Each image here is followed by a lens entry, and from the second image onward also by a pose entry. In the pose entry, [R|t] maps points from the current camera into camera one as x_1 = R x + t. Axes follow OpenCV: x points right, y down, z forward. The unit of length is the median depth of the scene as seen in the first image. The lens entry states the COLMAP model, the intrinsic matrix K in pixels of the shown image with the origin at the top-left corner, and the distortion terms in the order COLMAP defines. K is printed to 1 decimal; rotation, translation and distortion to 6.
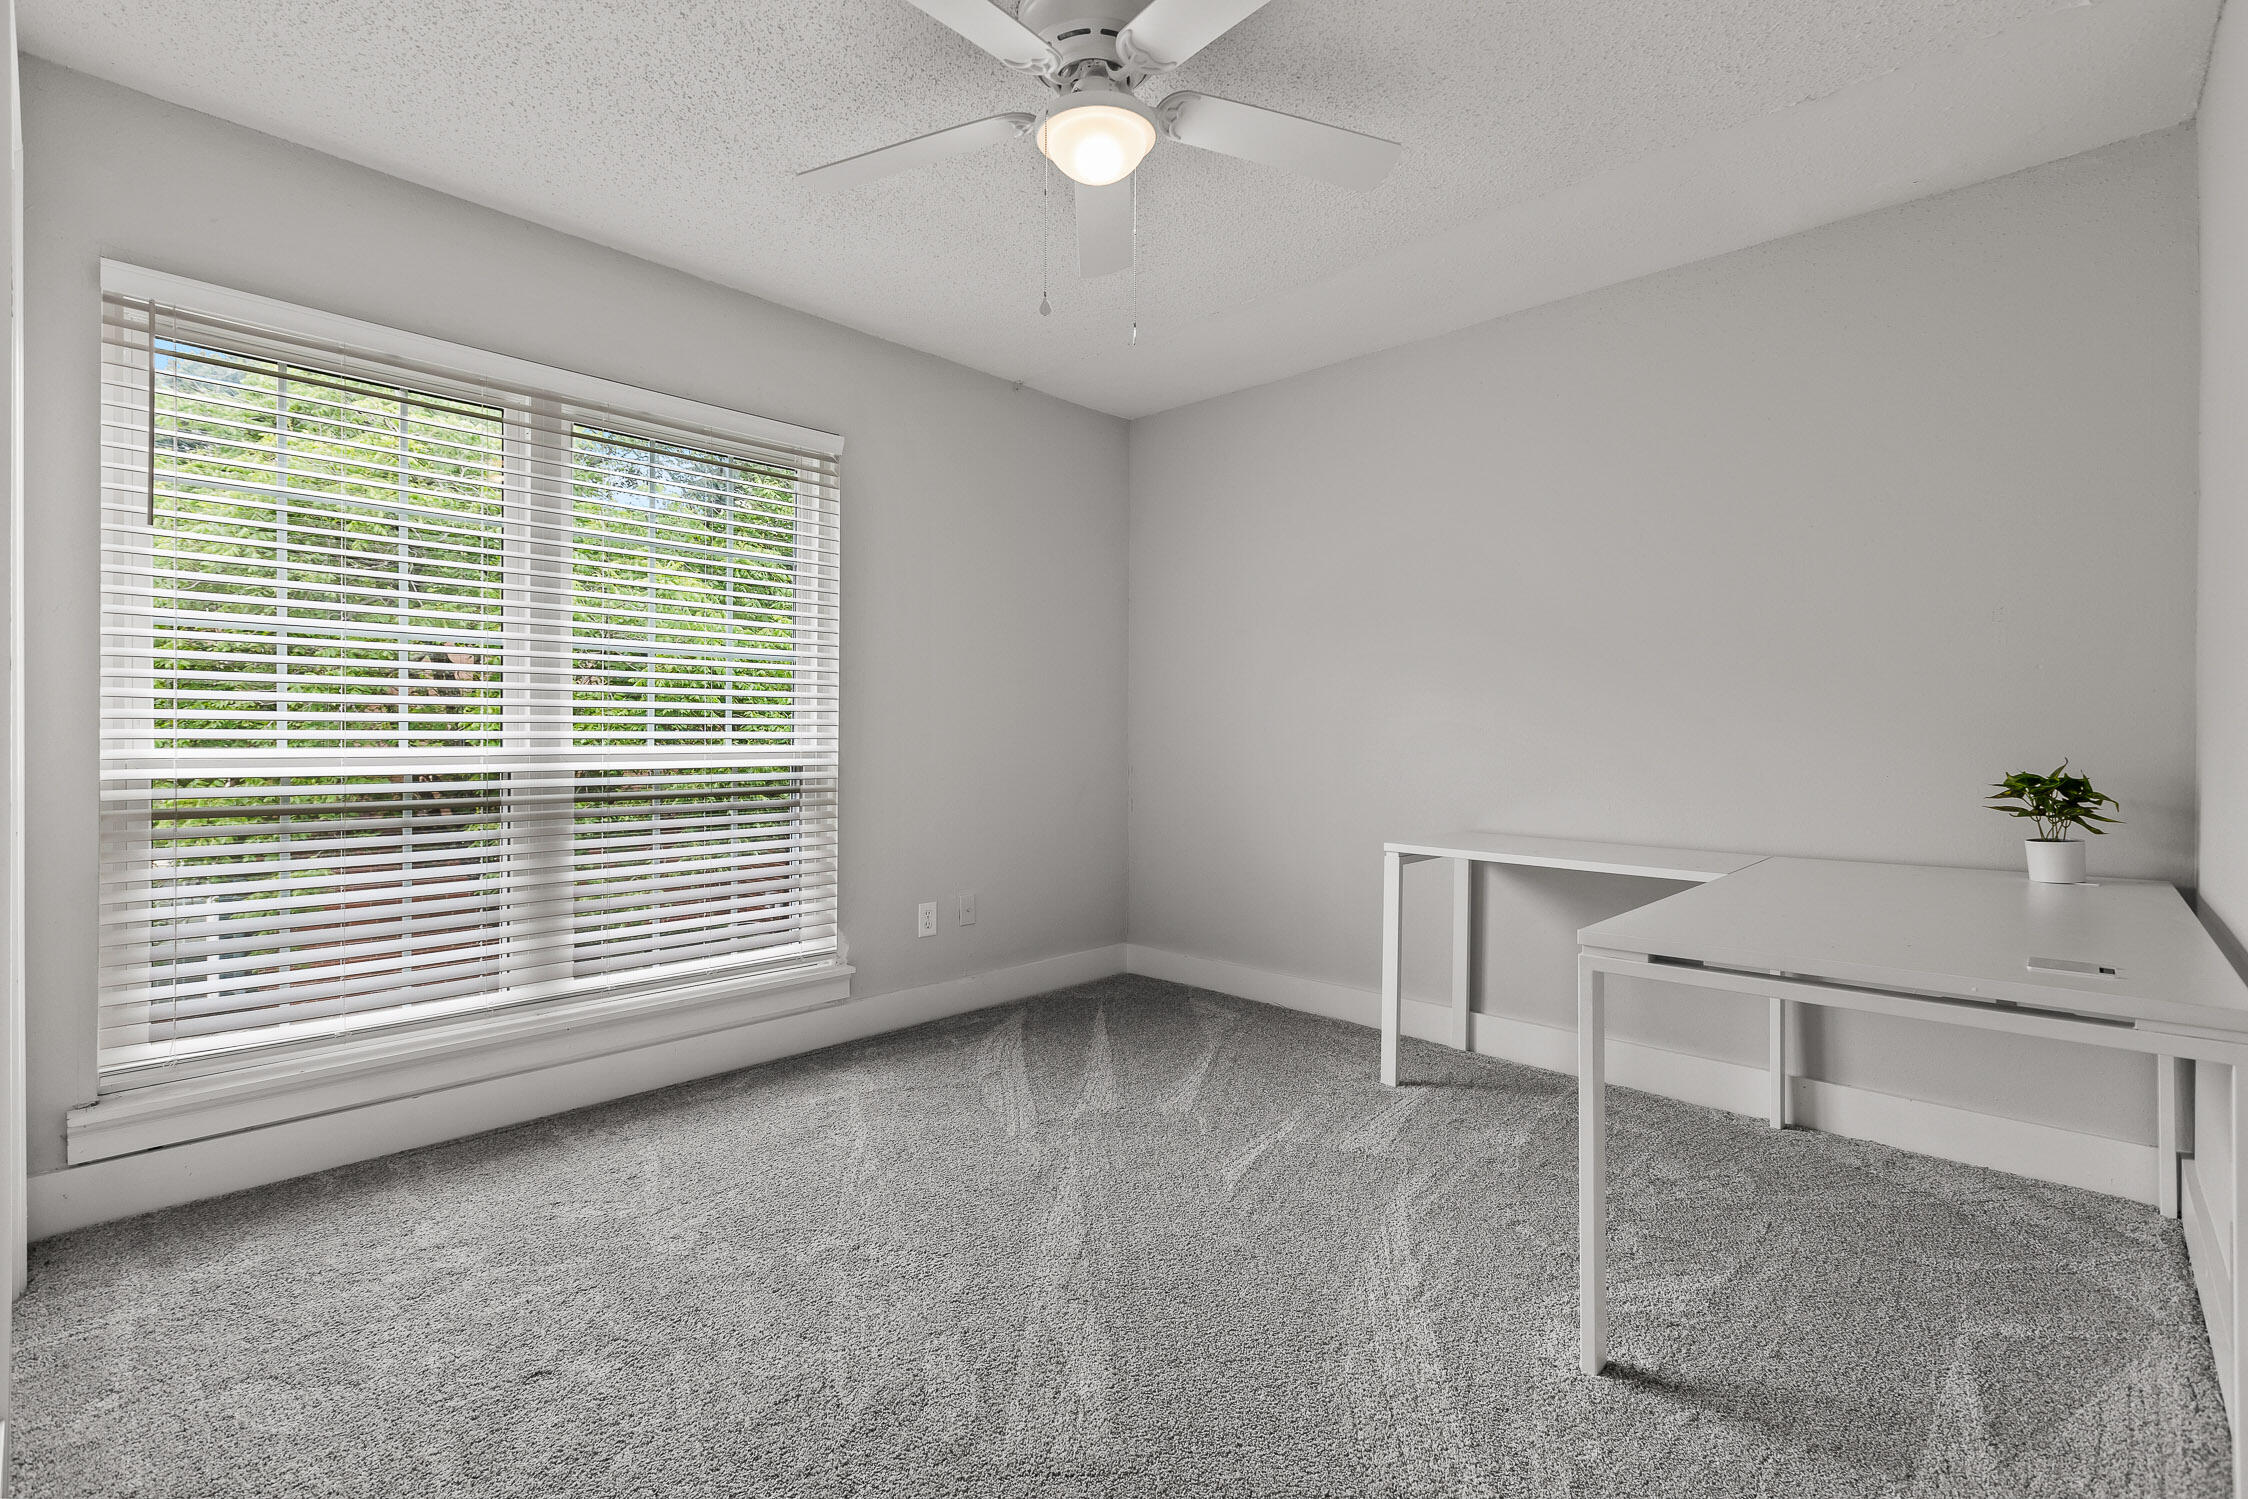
lens RADIAL K [[1020.9, 0, 1126.4], [0, 1020.9, 744.1], [0, 0, 1]] dist [-0.000191, 0.000301]
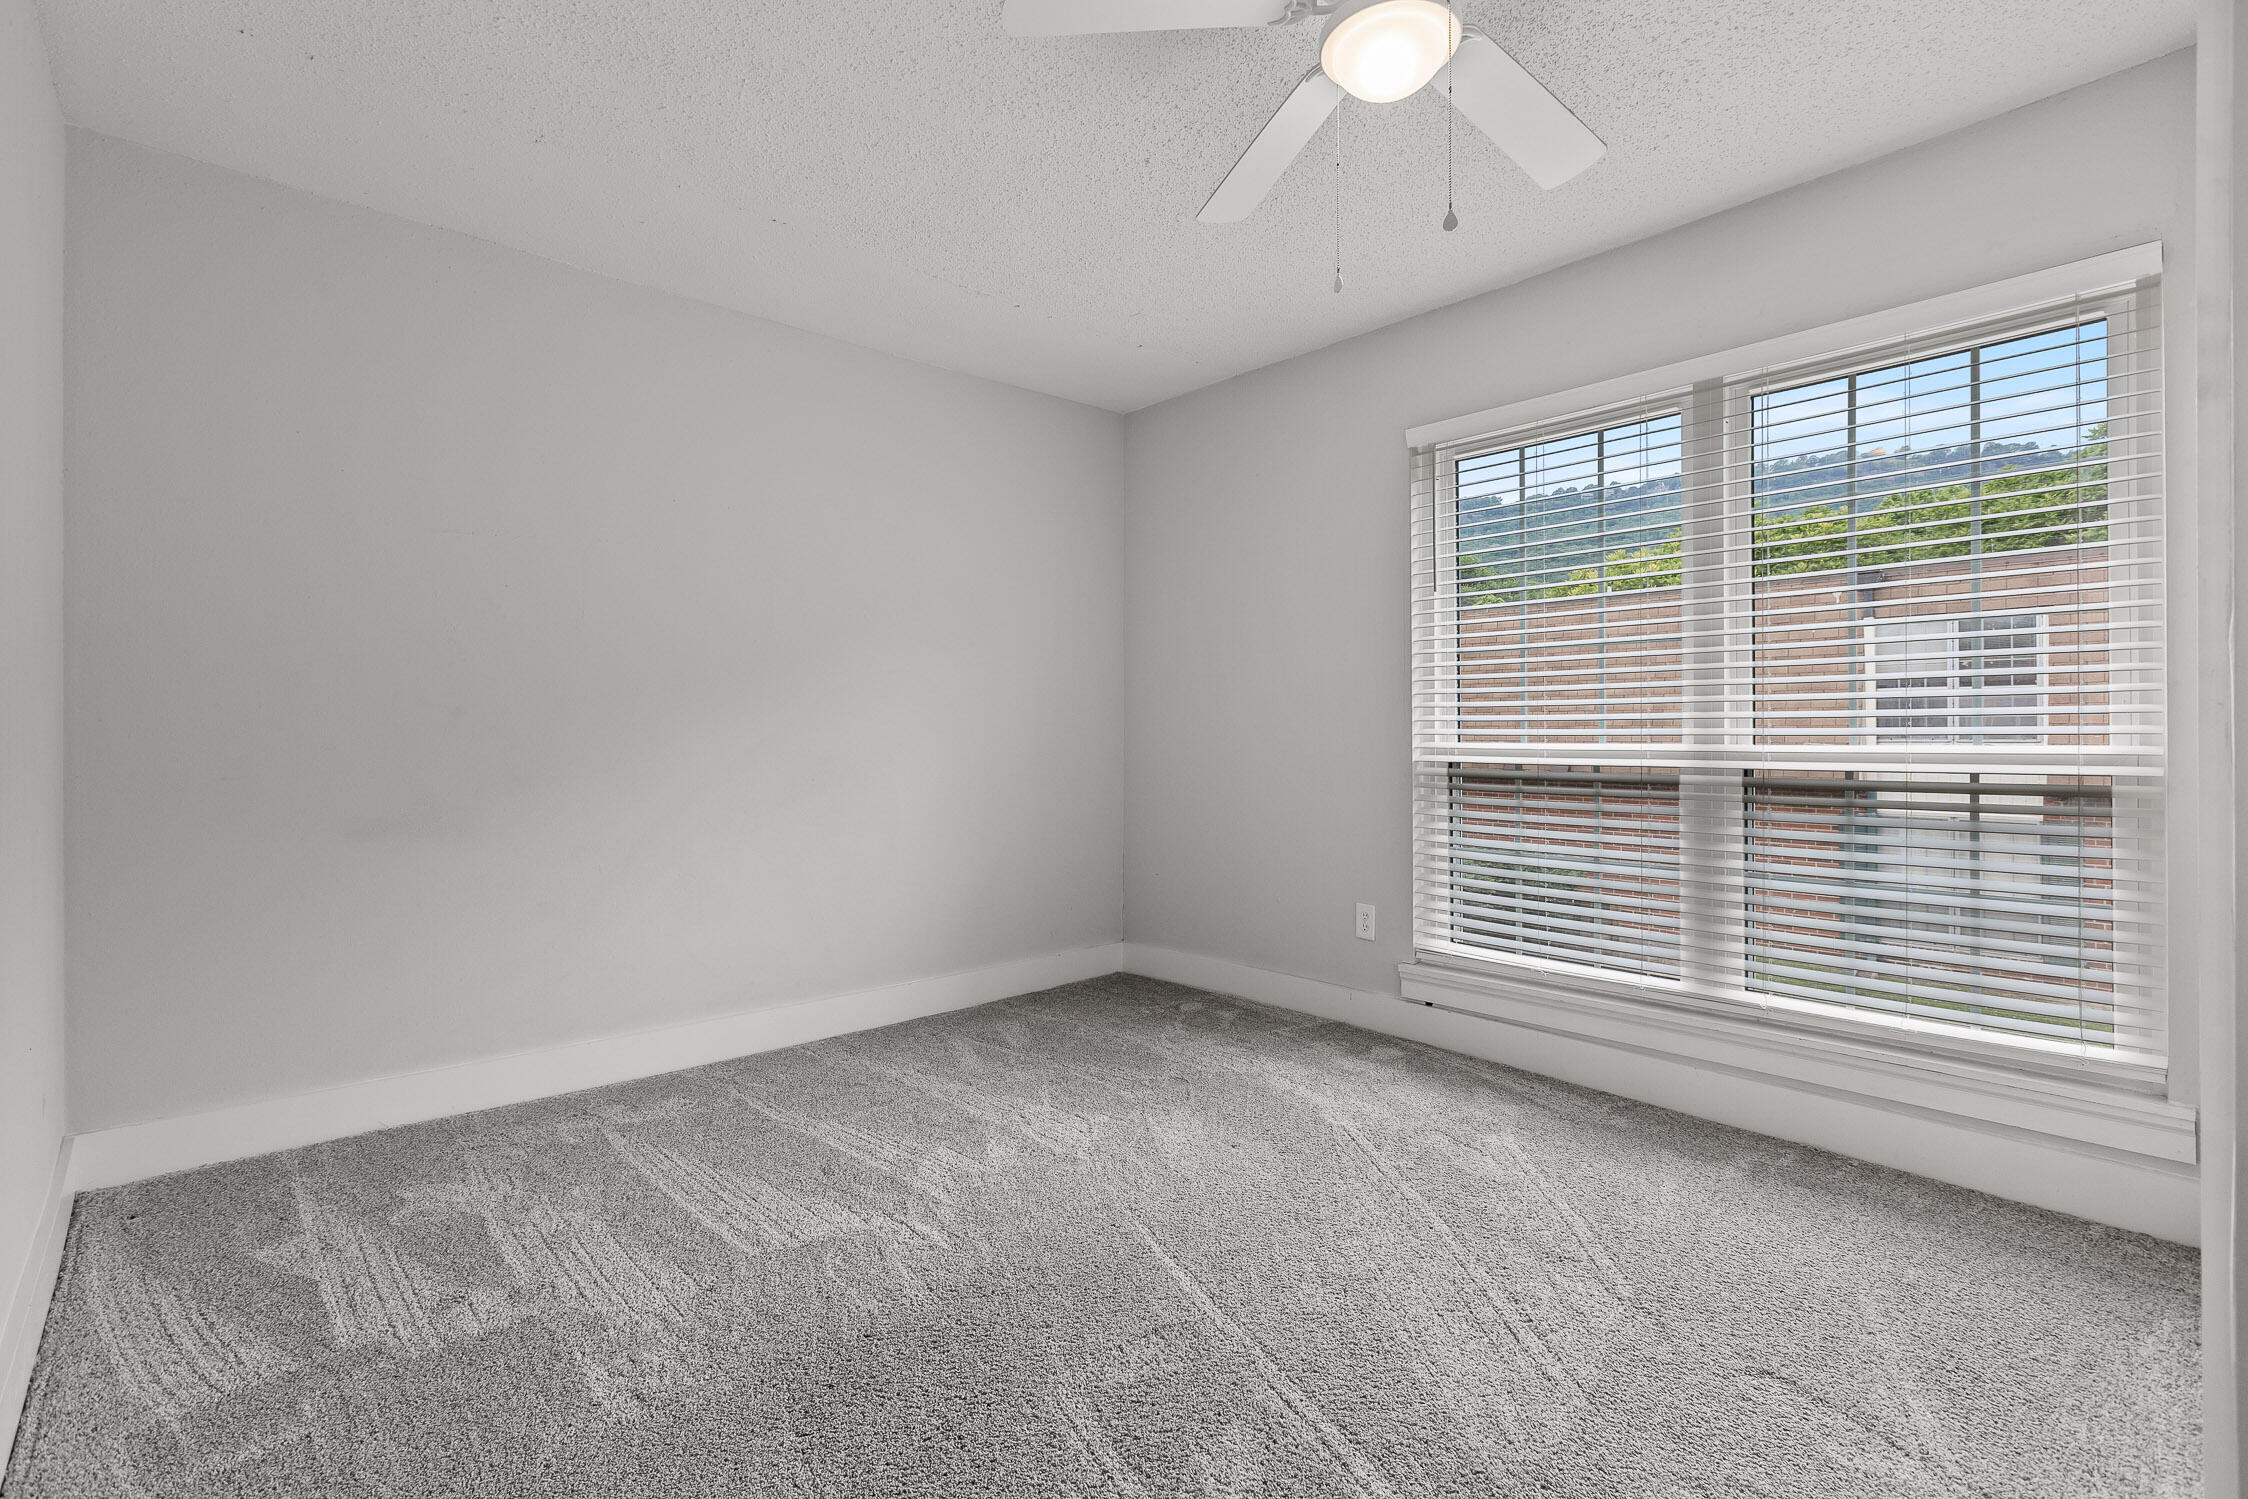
lens RADIAL K [[1020.9, 0, 1126.4], [0, 1020.9, 744.1], [0, 0, 1]] dist [-0.000191, 0.000301]
pose [[-0.078667, 0.000200, -0.996901, 0.609322], [-0.001084, 0.999999, 0.000287, 0.004951], [0.996900, 0.001103, -0.078667, 0.673028]]
